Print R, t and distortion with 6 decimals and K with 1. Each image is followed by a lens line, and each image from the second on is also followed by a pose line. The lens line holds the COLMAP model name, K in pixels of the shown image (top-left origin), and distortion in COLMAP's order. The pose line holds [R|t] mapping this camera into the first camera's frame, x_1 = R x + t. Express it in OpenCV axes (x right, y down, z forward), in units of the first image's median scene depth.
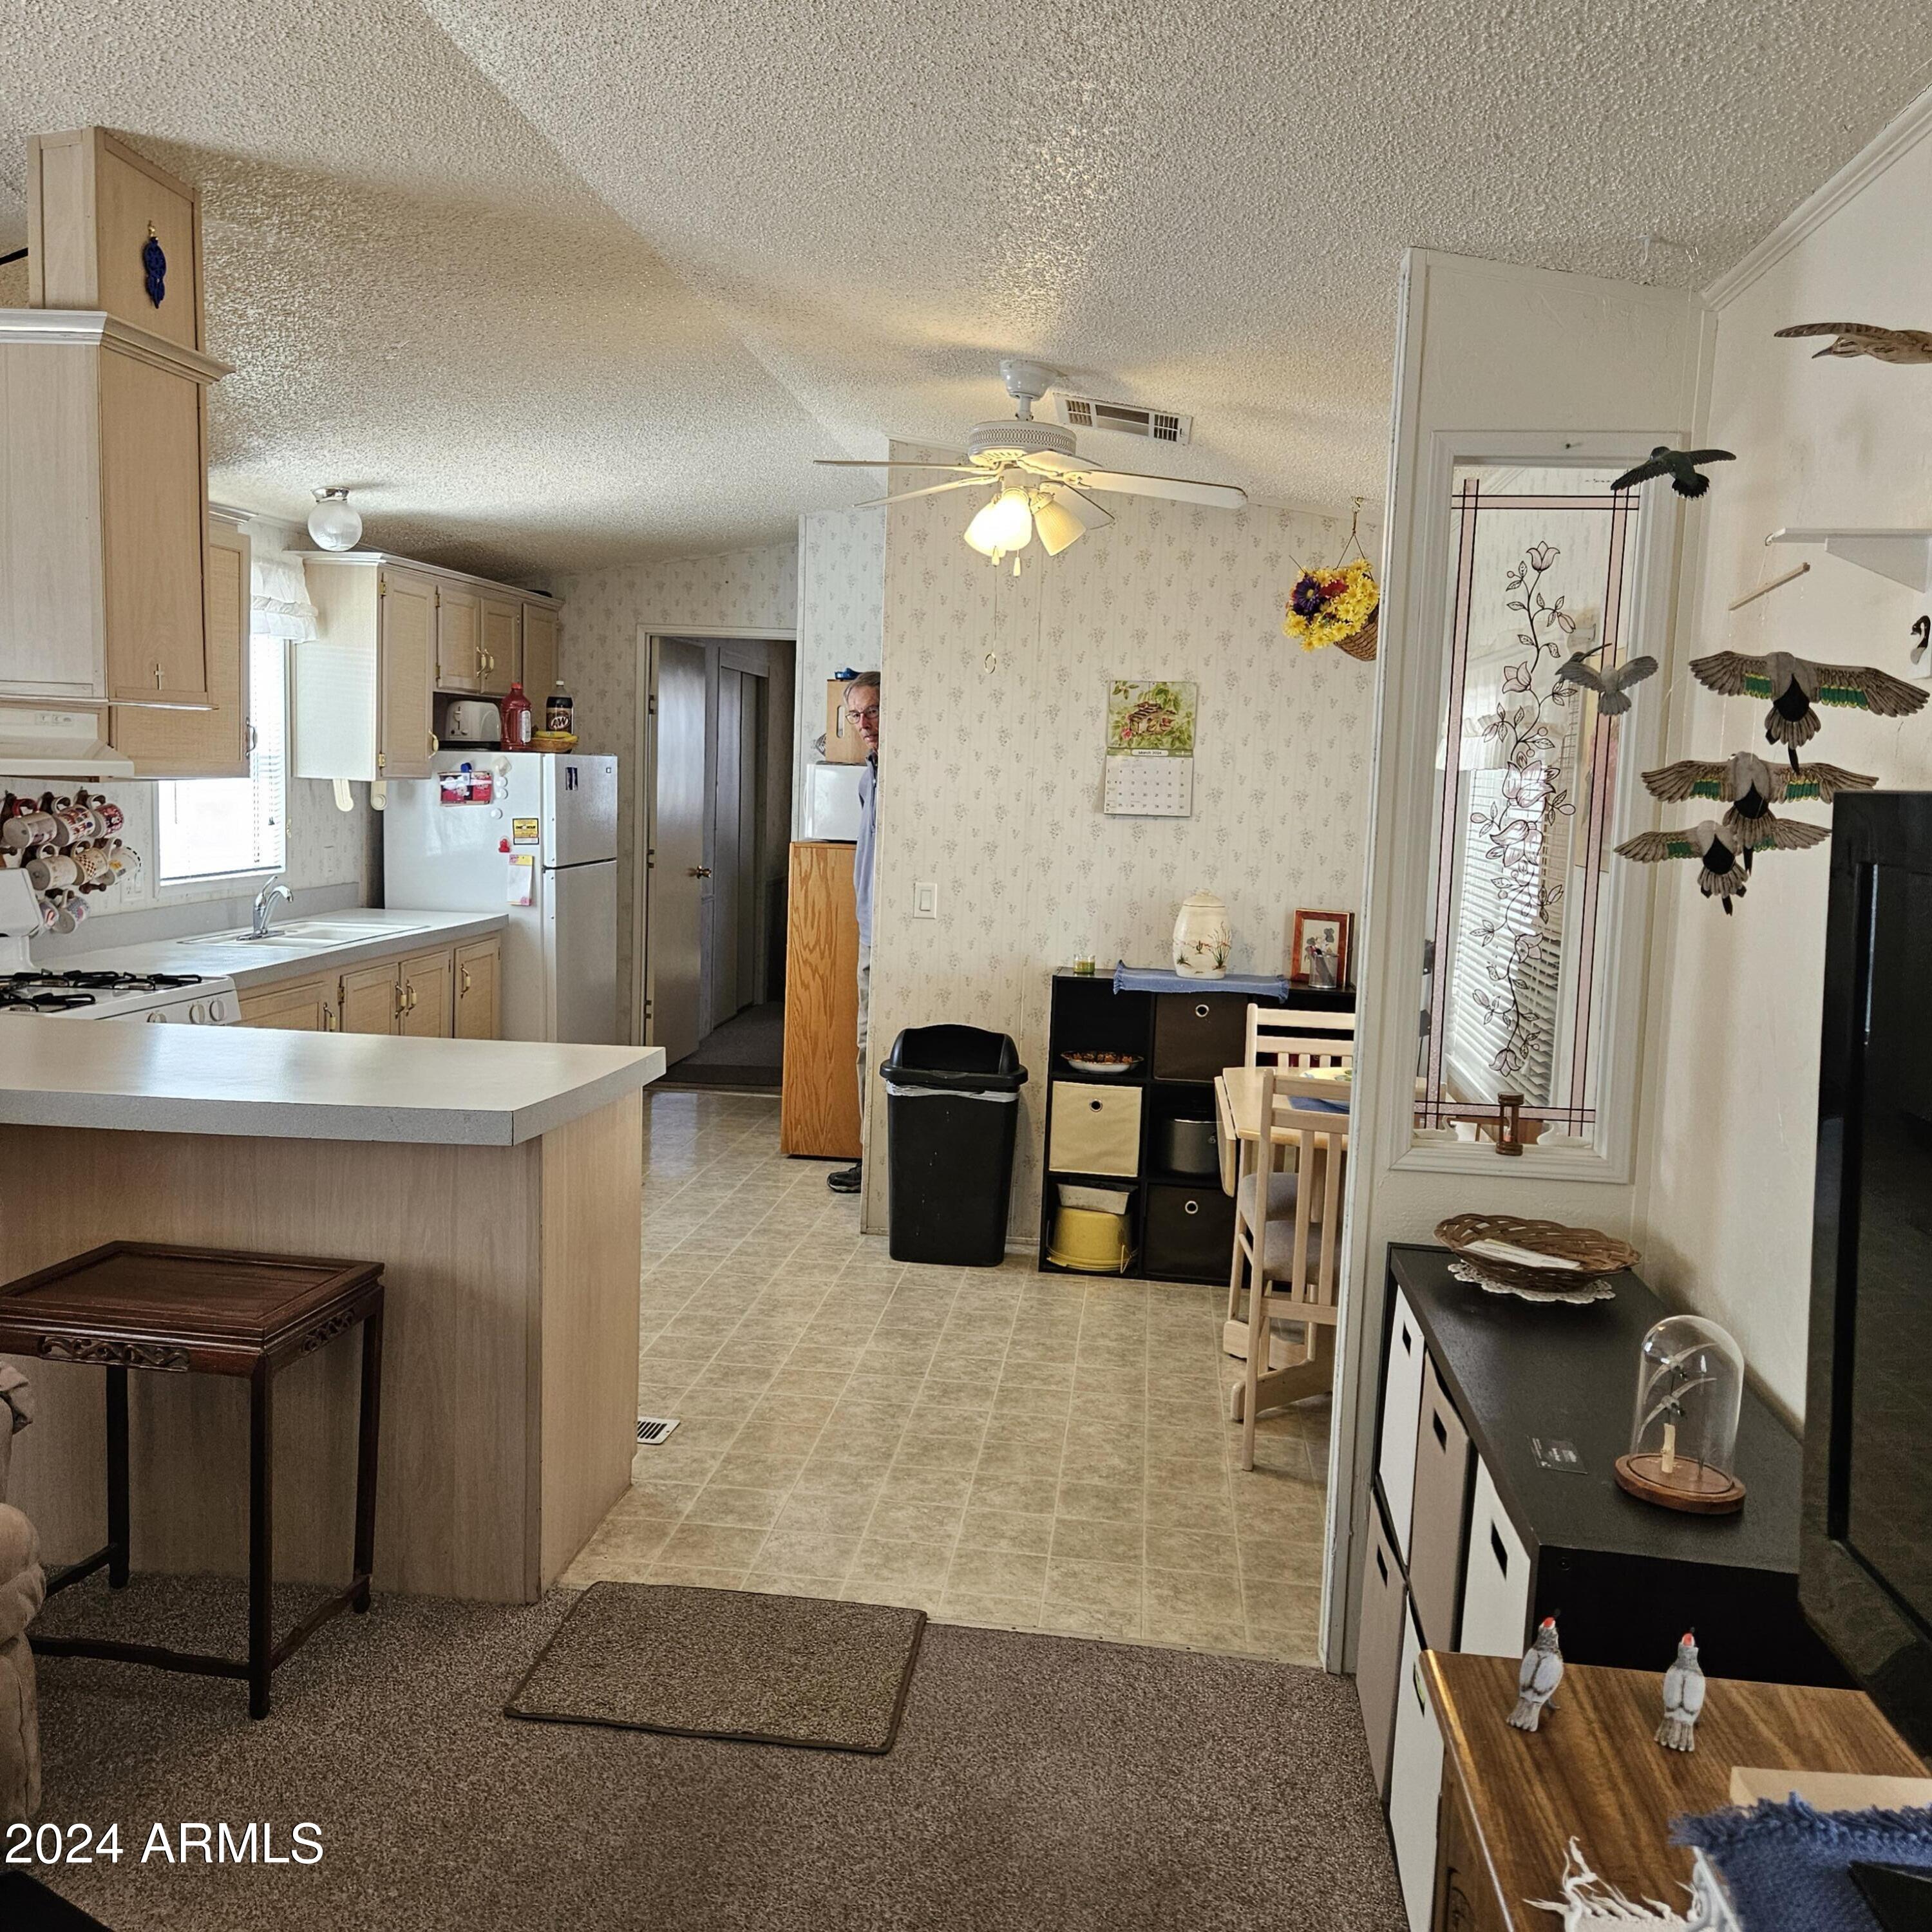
lens RADIAL K [[1715.8, 0, 935.0], [0, 1715.8, 932.7], [0, 0, 1]] dist [0.098465, -0.070461]
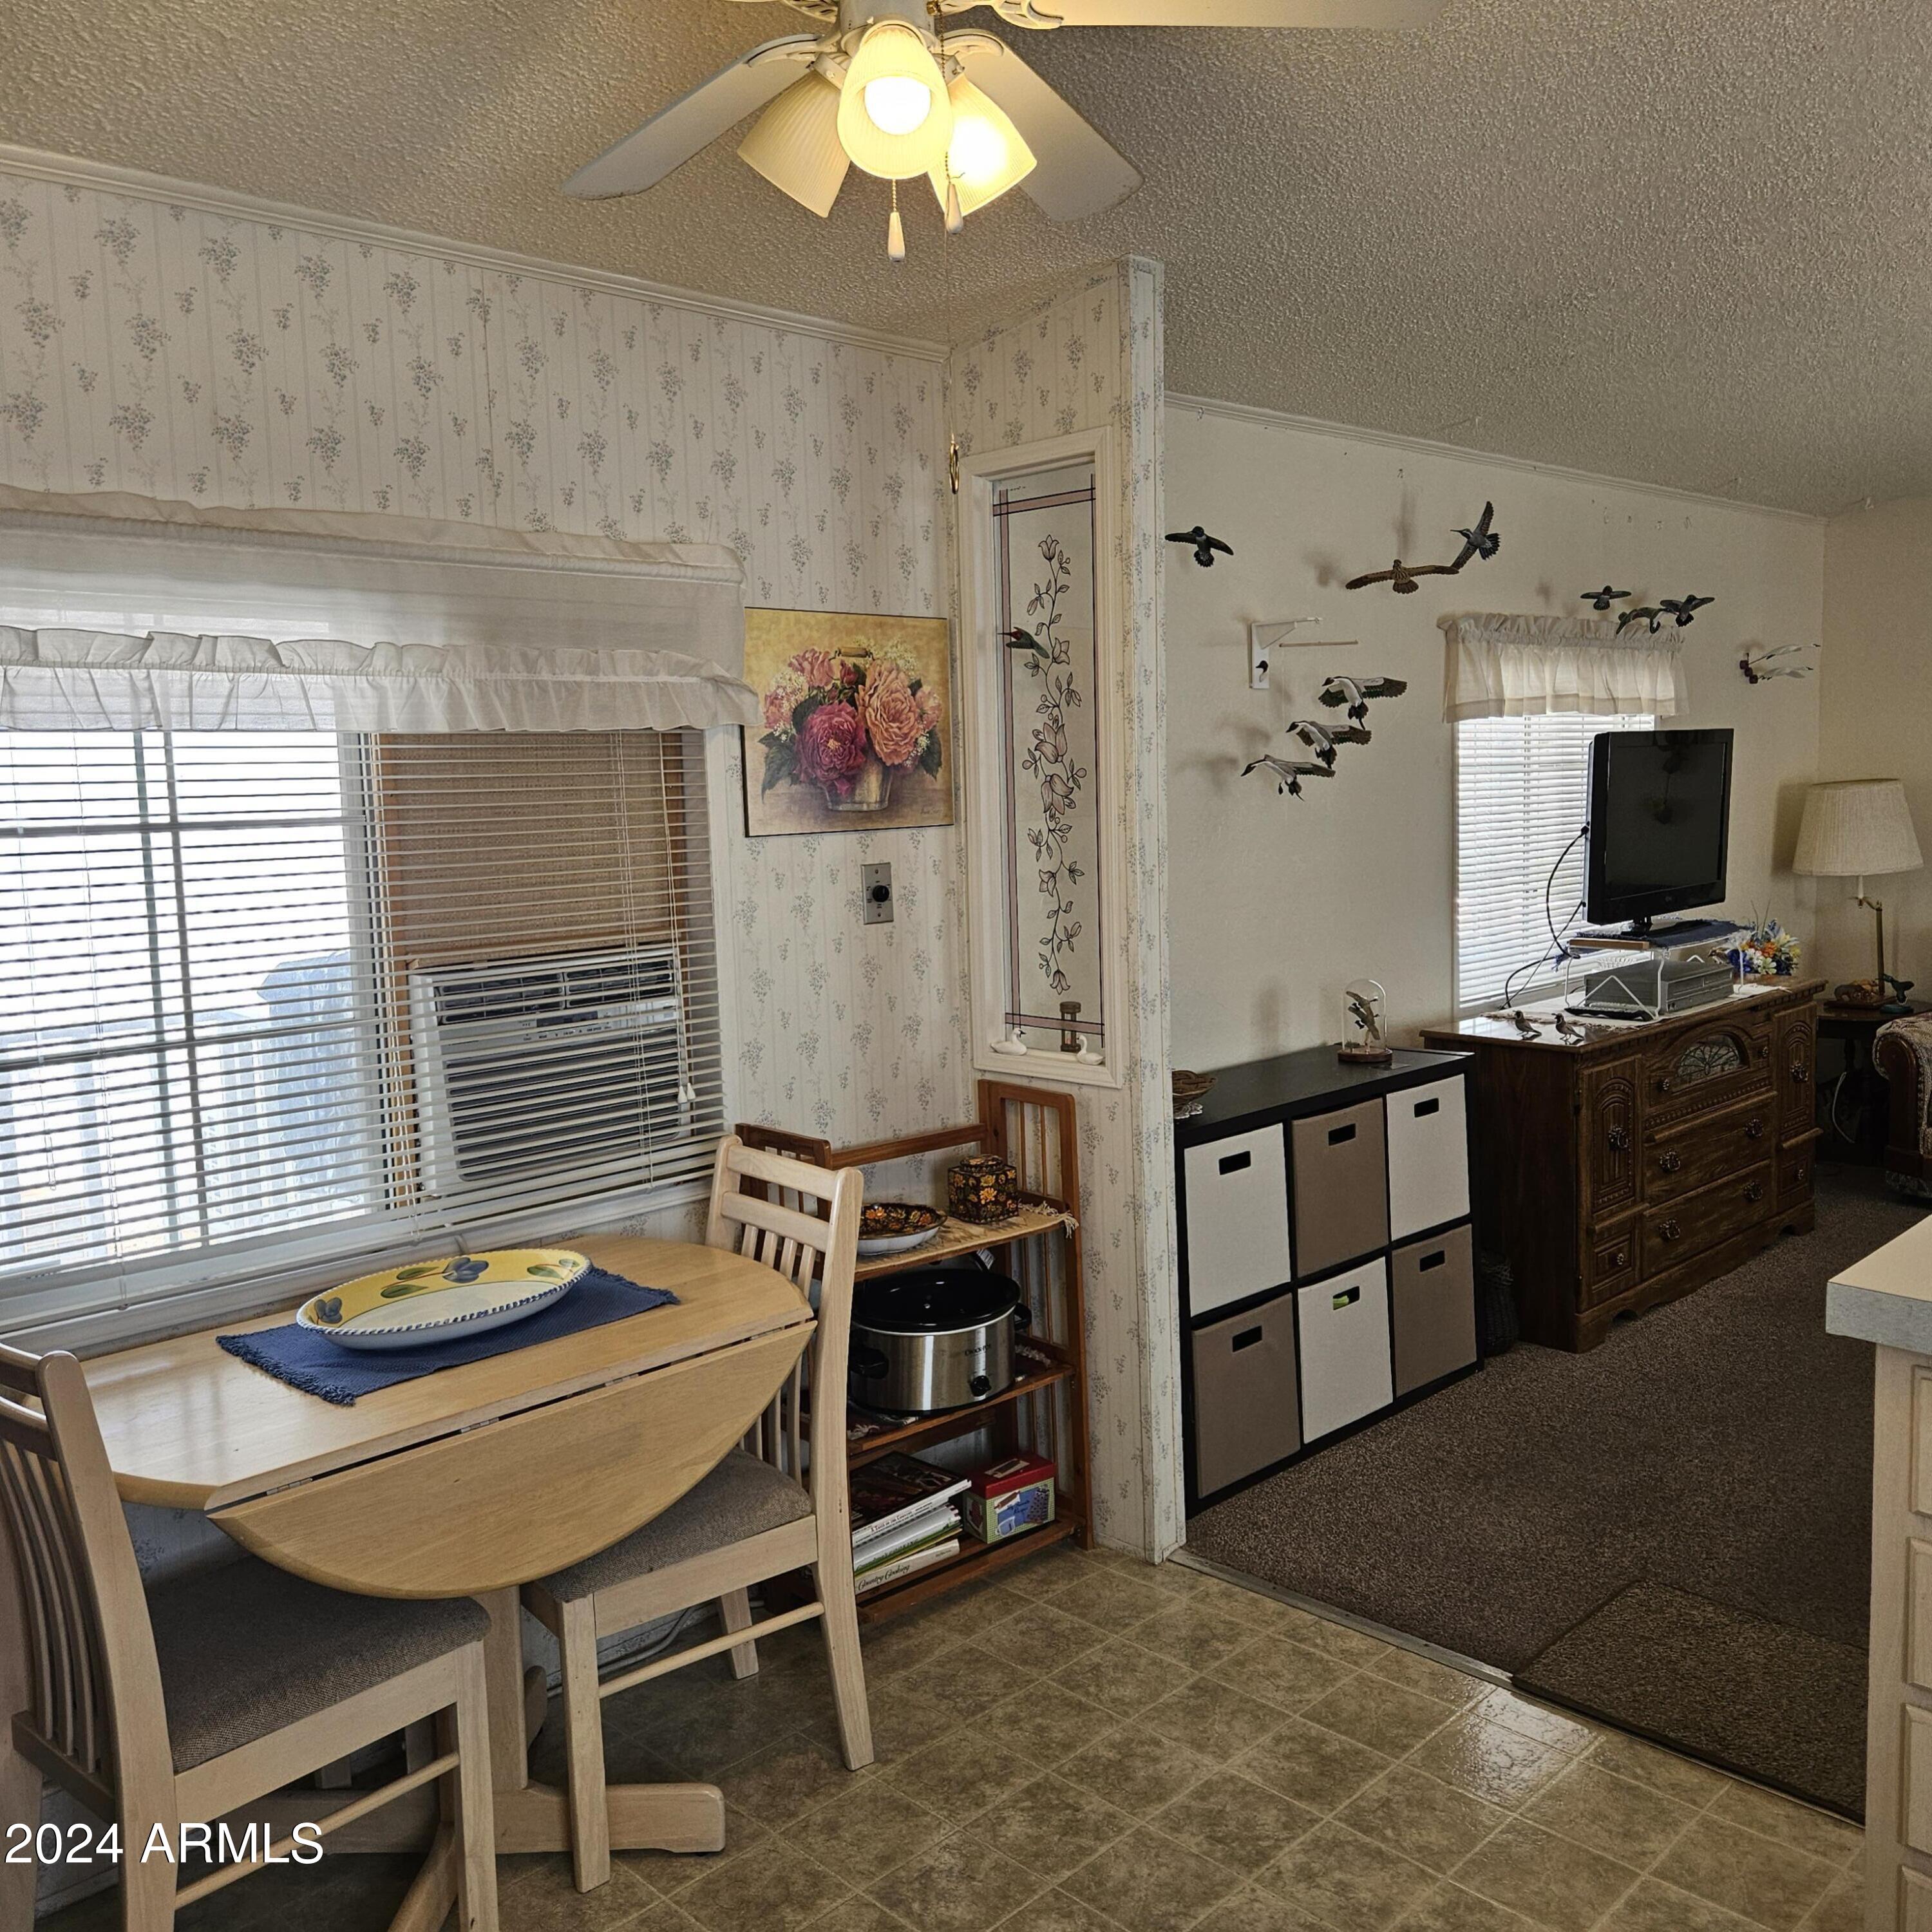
lens RADIAL K [[1717.5, 0, 982.4], [0, 1717.5, 935.8], [0, 0, 1]] dist [0.092151, -0.091392]
pose [[-0.787059, -0.073065, 0.612536, -0.178343], [0.058984, 0.979498, 0.192626, -0.096774], [-0.614051, 0.187738, -0.766613, 1.017056]]
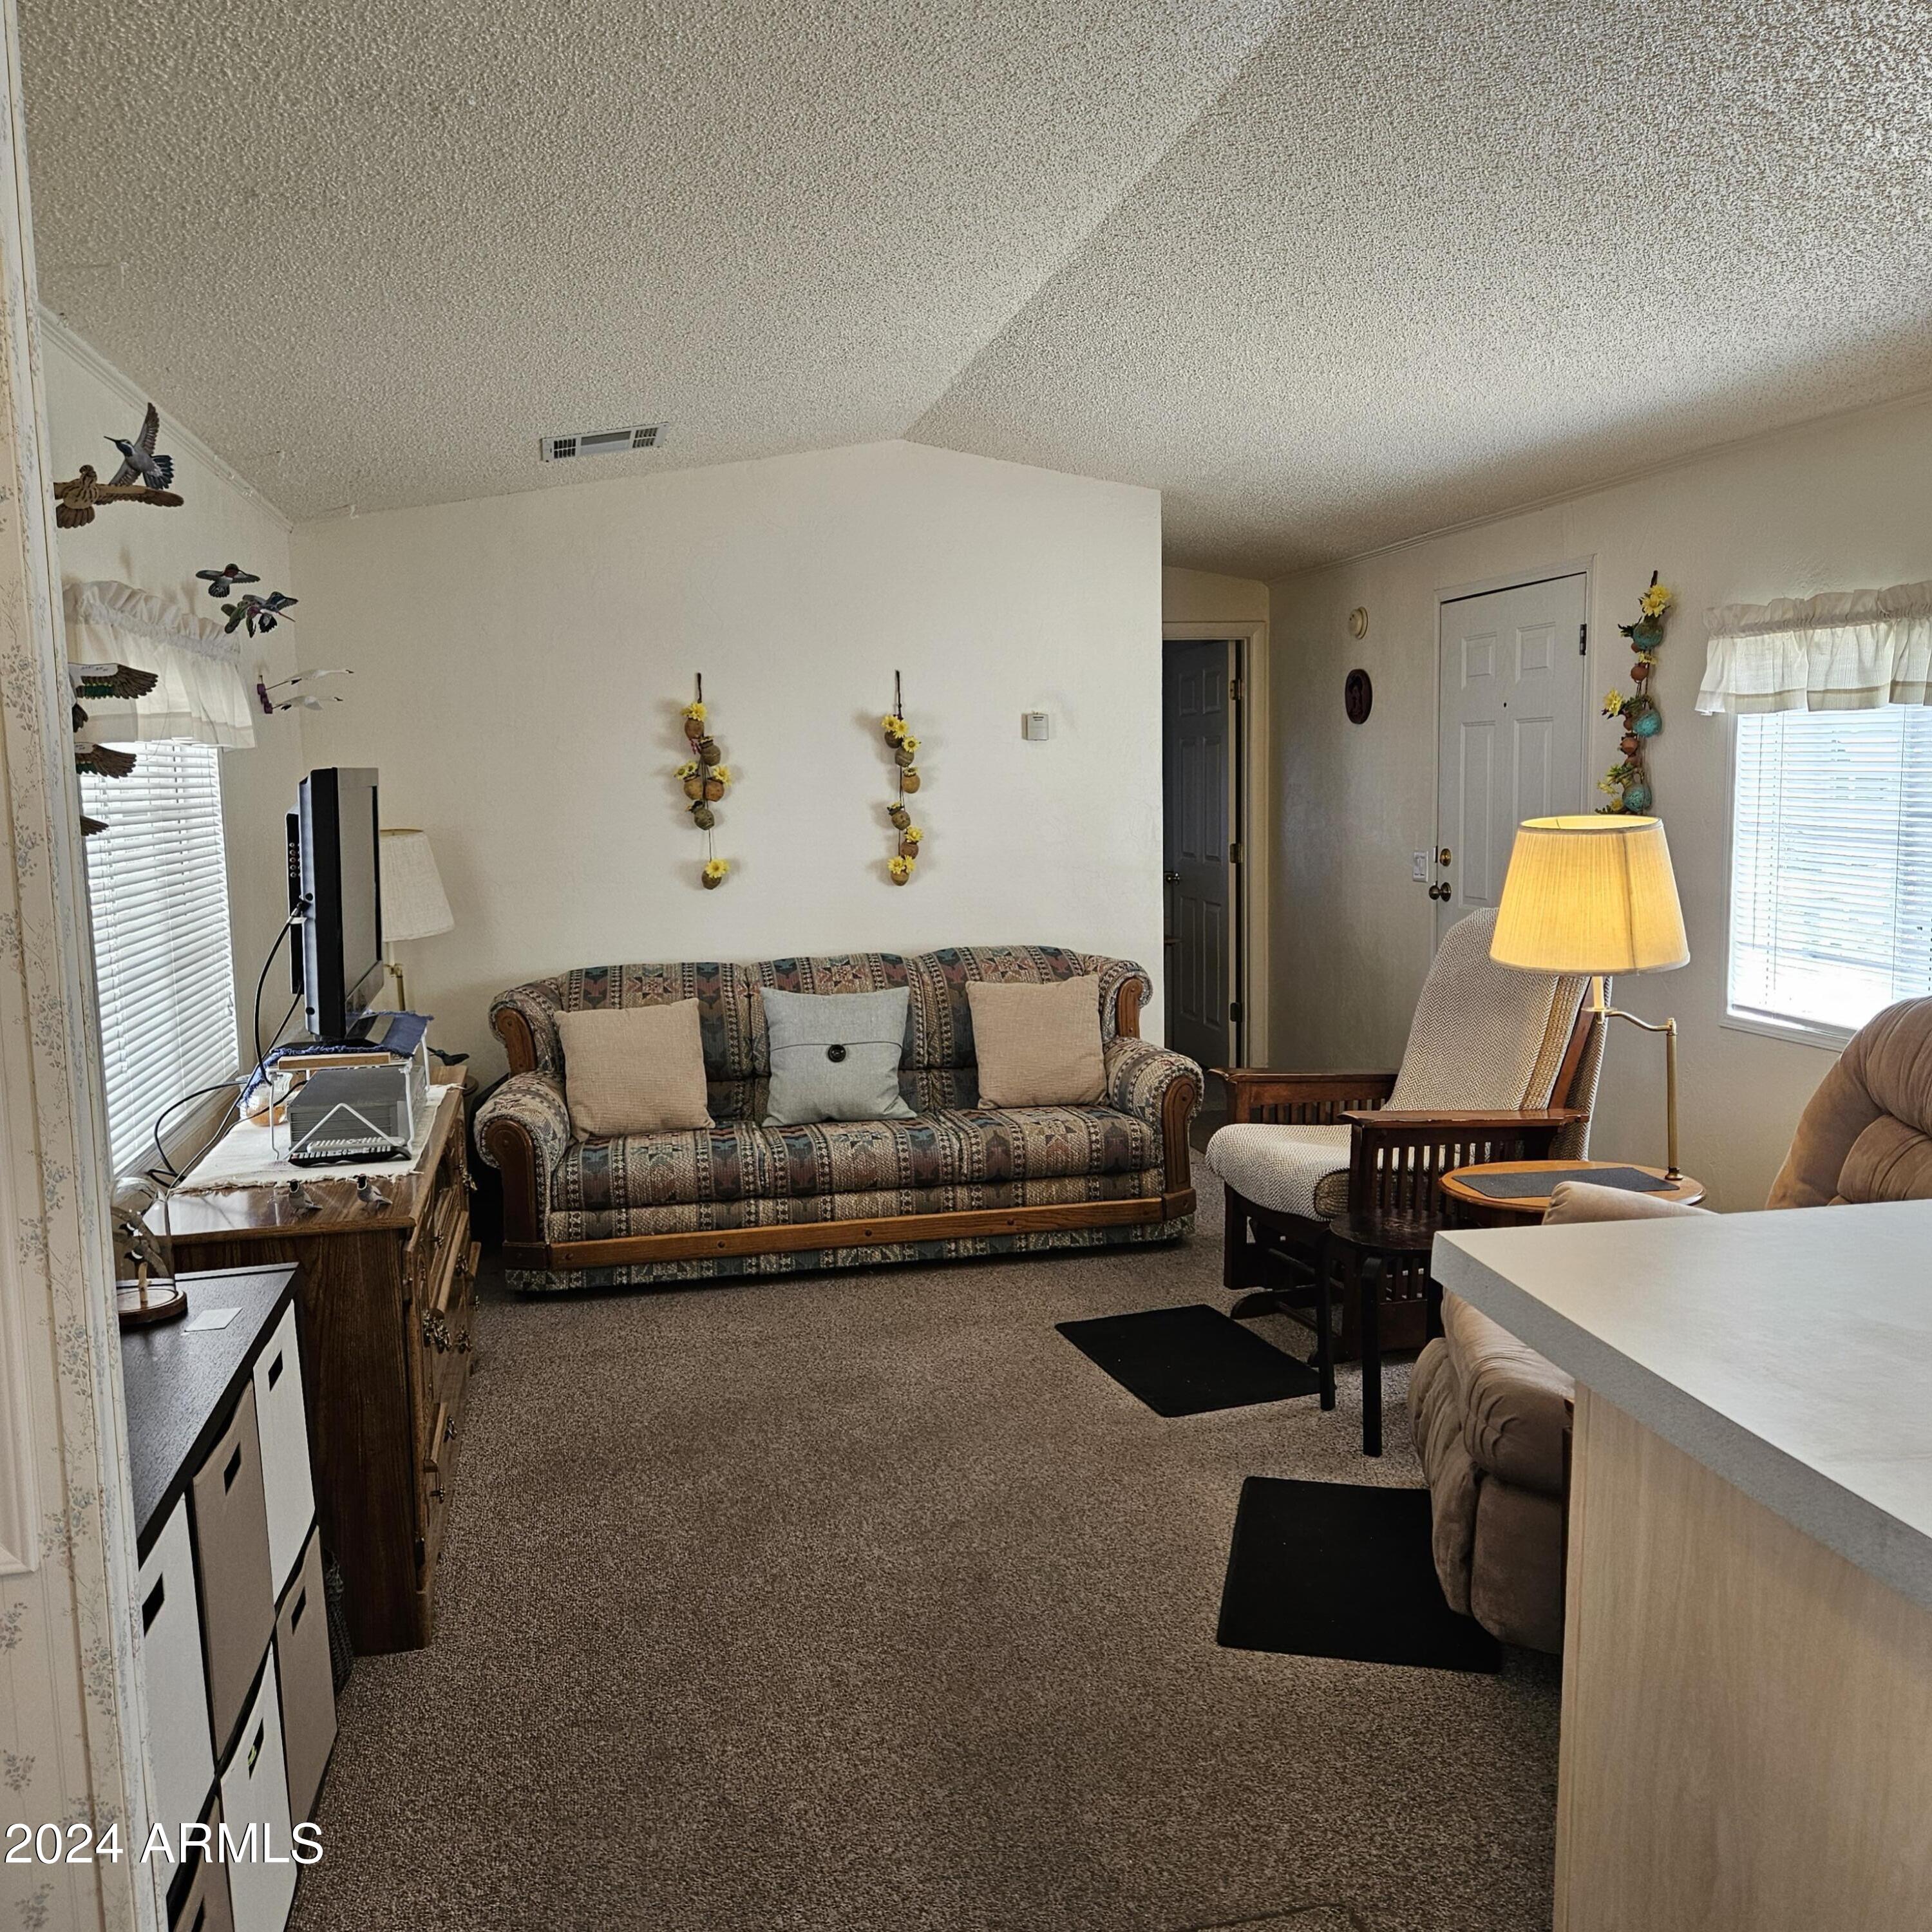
lens RADIAL K [[1706.2, 0, 966.0], [0, 1706.2, 966.0], [0, 0, 1]] dist [0.087026, -0.065631]
pose [[-0.937515, 0.021918, -0.347254, 0.101487], [-0.047715, 0.980487, 0.190706, -0.071202], [0.344658, 0.195359, -0.918175, 0.808824]]
